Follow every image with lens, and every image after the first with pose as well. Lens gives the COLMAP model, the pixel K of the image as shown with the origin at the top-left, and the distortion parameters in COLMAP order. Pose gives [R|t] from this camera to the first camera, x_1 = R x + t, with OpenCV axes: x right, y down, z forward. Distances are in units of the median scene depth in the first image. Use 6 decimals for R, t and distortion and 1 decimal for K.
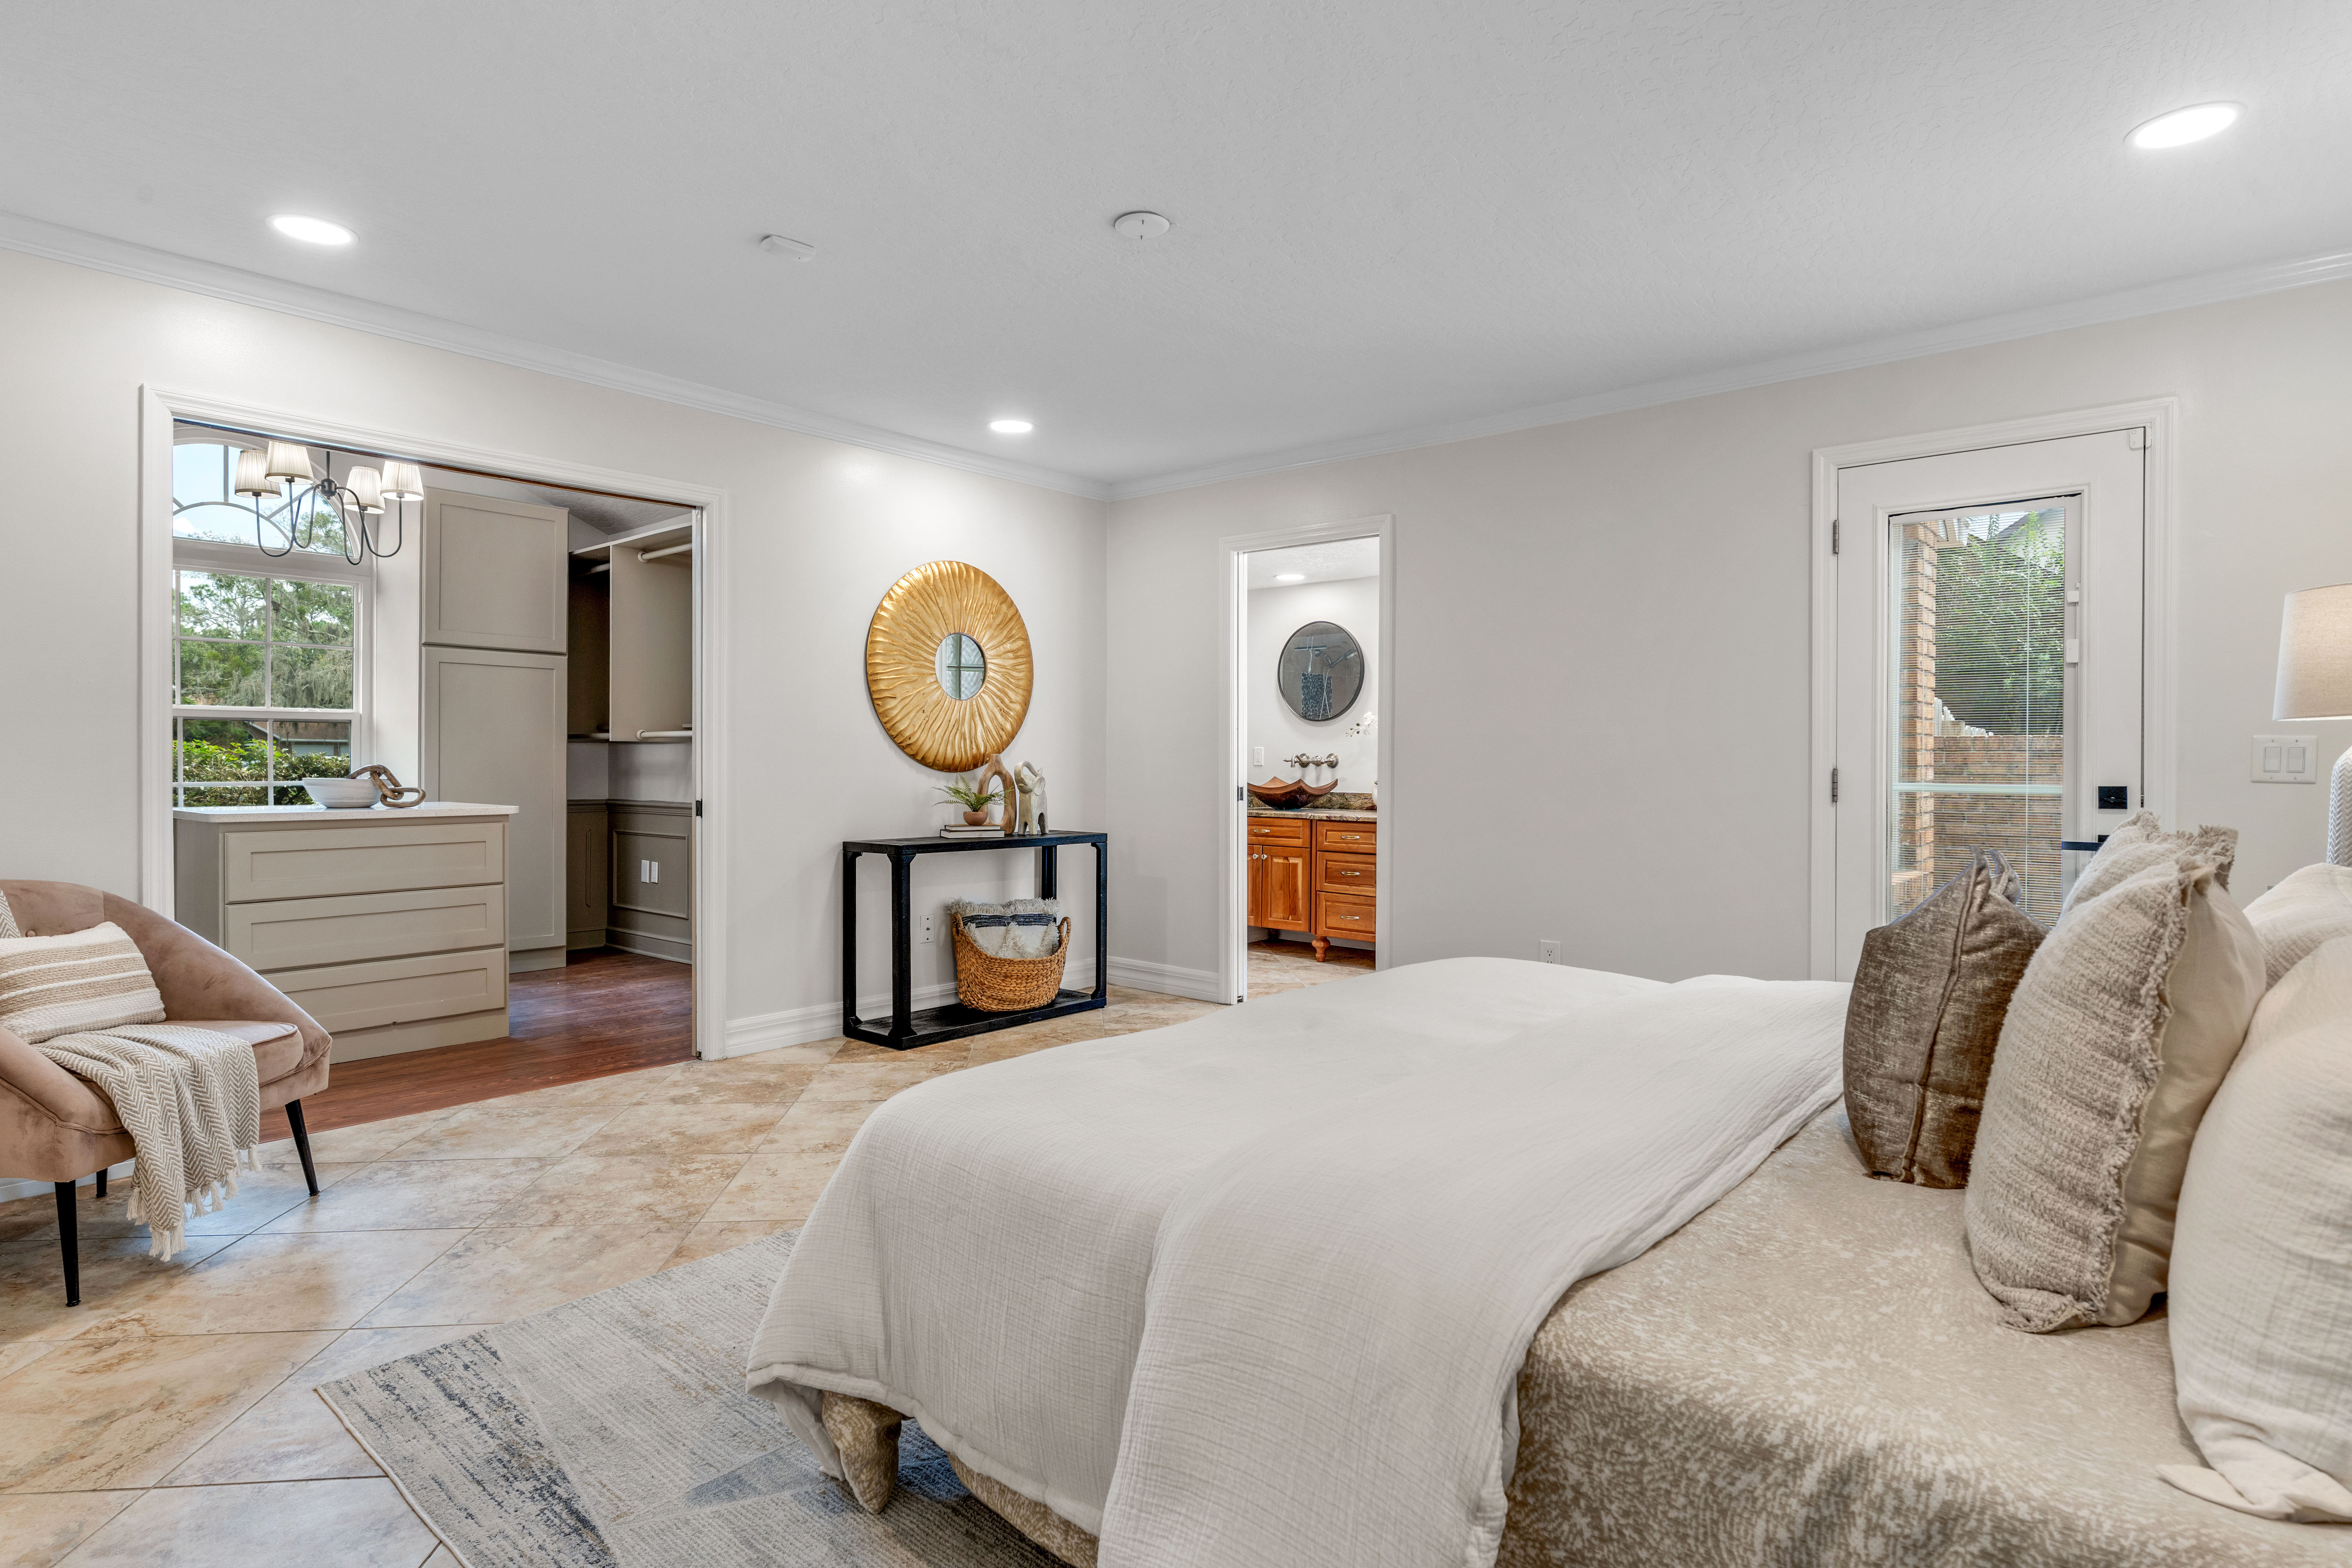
lens RADIAL K [[1261.4, 0, 1192.5], [0, 1261.4, 768.0], [0, 0, 1]] dist [0.006451, 0.000061]
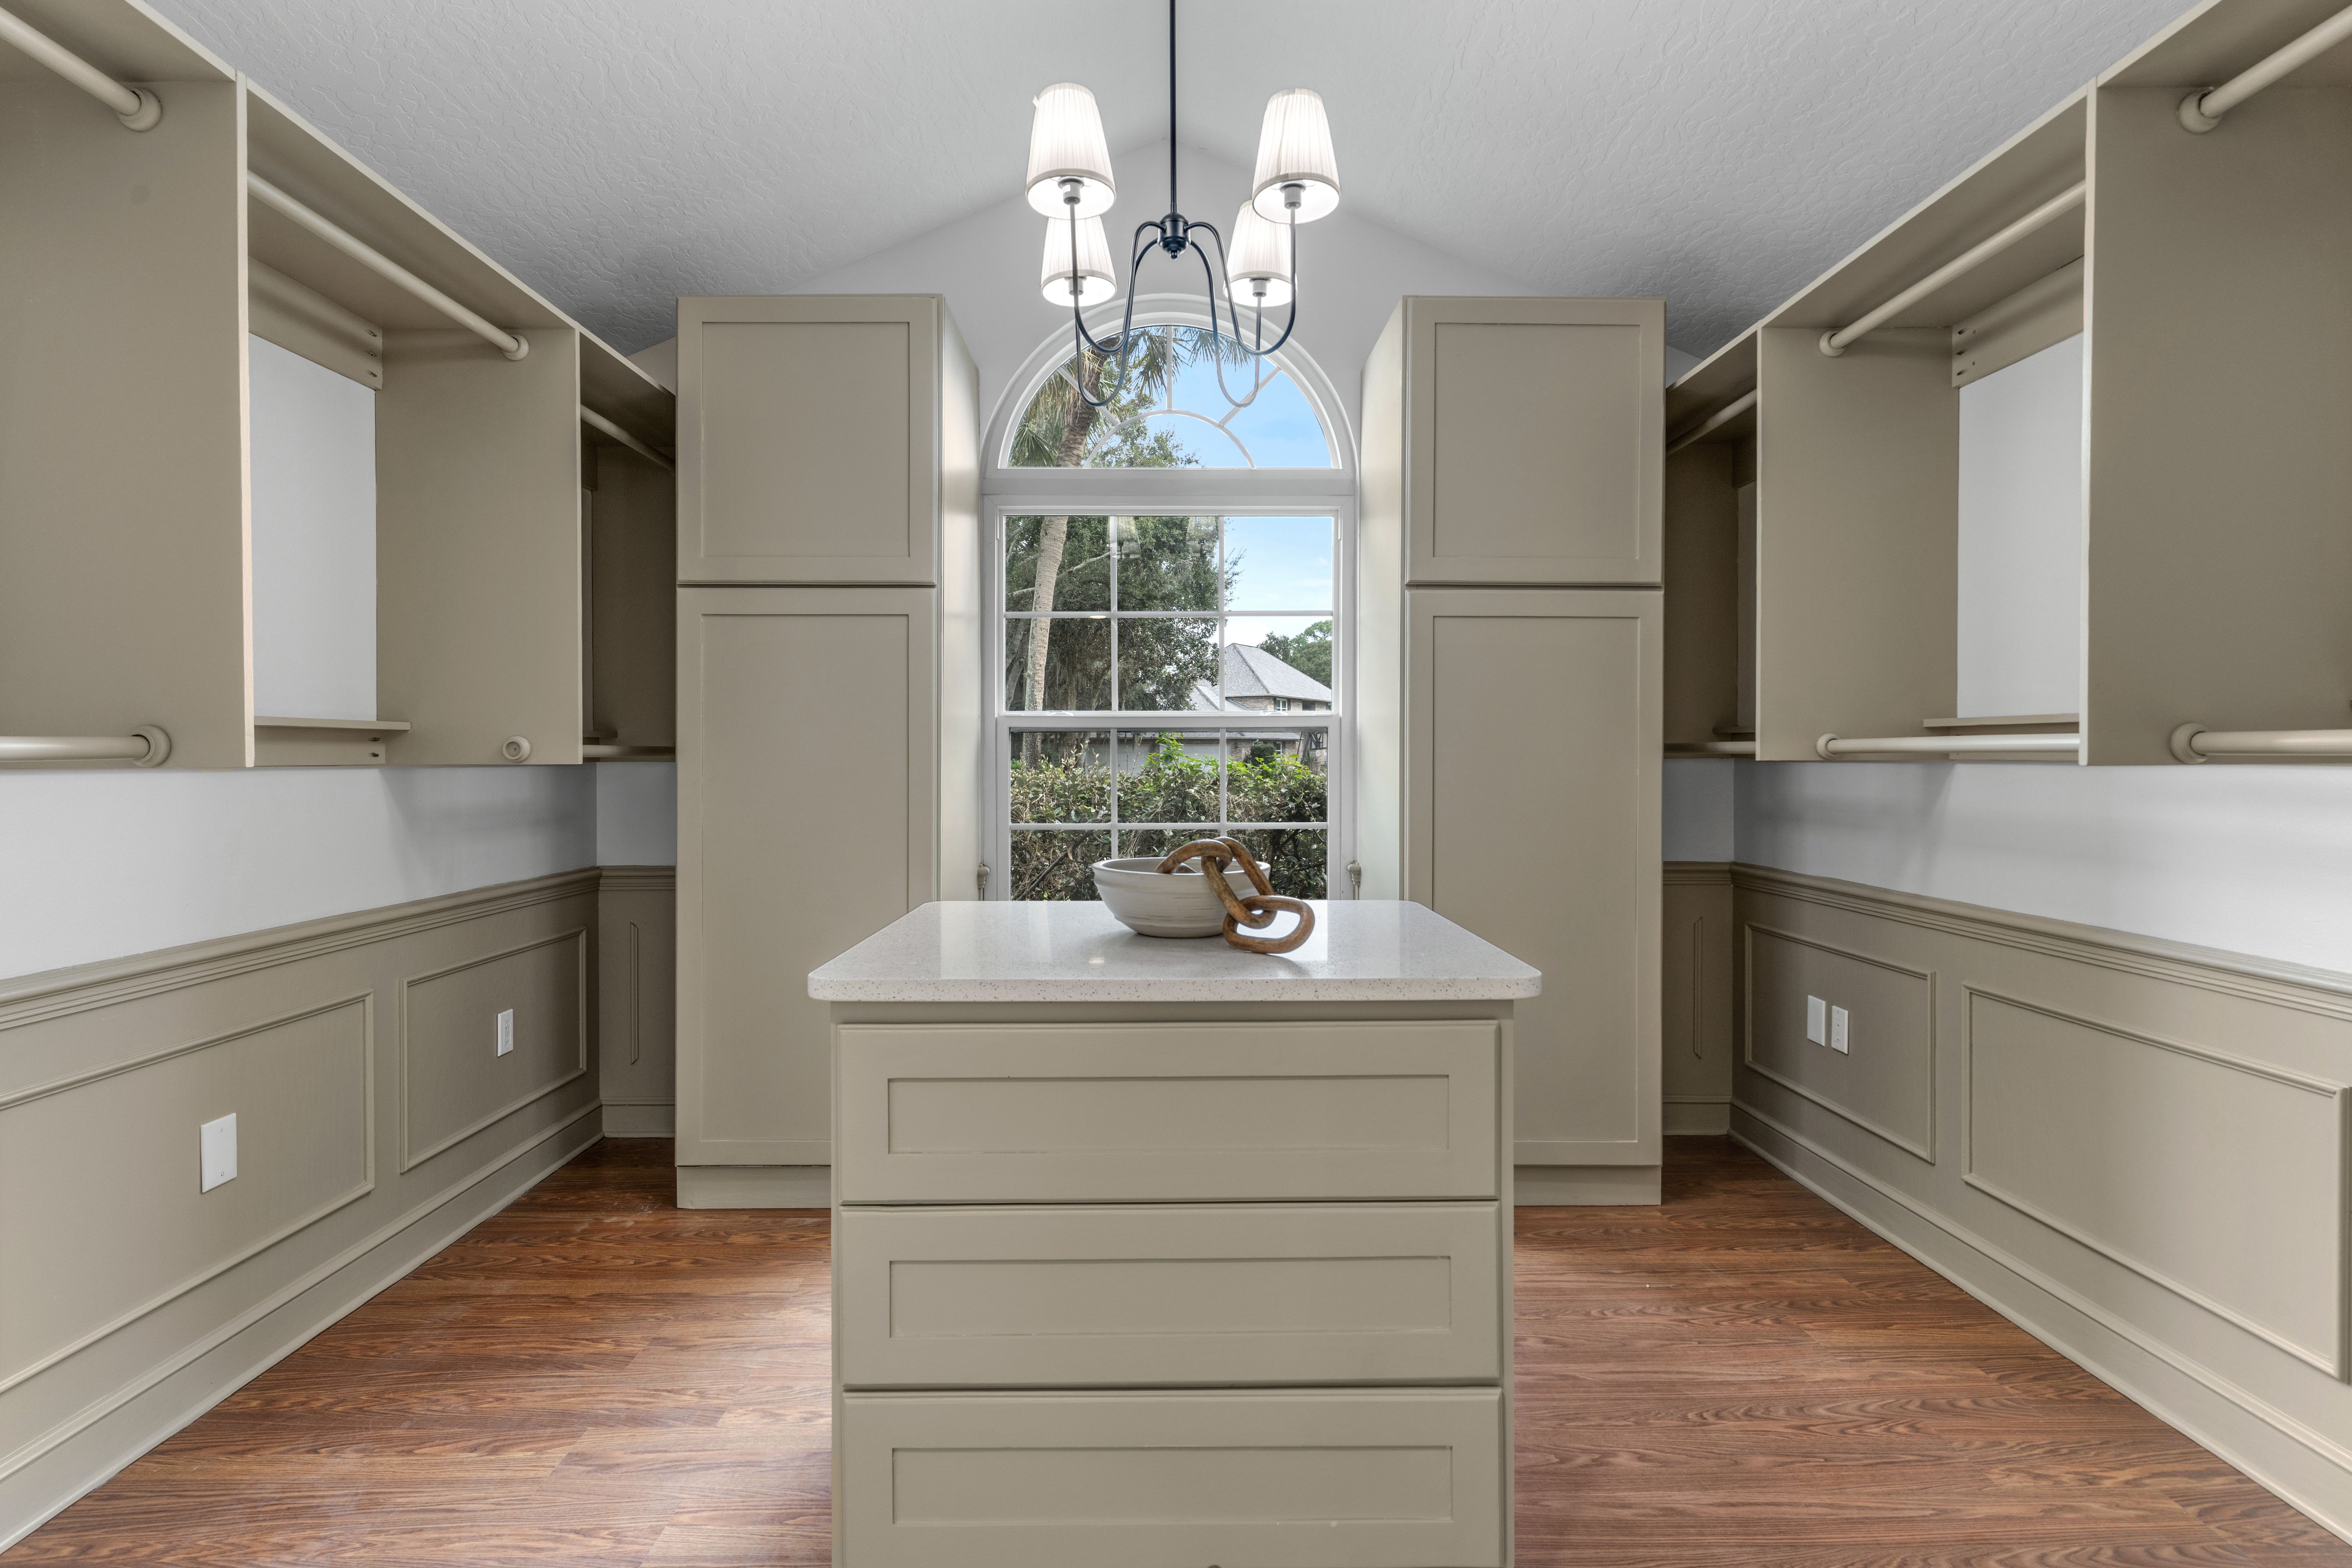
lens RADIAL K [[1161.9, 0, 1188.2], [0, 1161.9, 766.4], [0, 0, 1]] dist [0.006385, -0.002407]
pose [[0.664544, 0.004366, -0.747237, -0.263922], [-0.000992, 0.999987, 0.004960, -0.020178], [0.747249, -0.002555, 0.664539, 0.528645]]
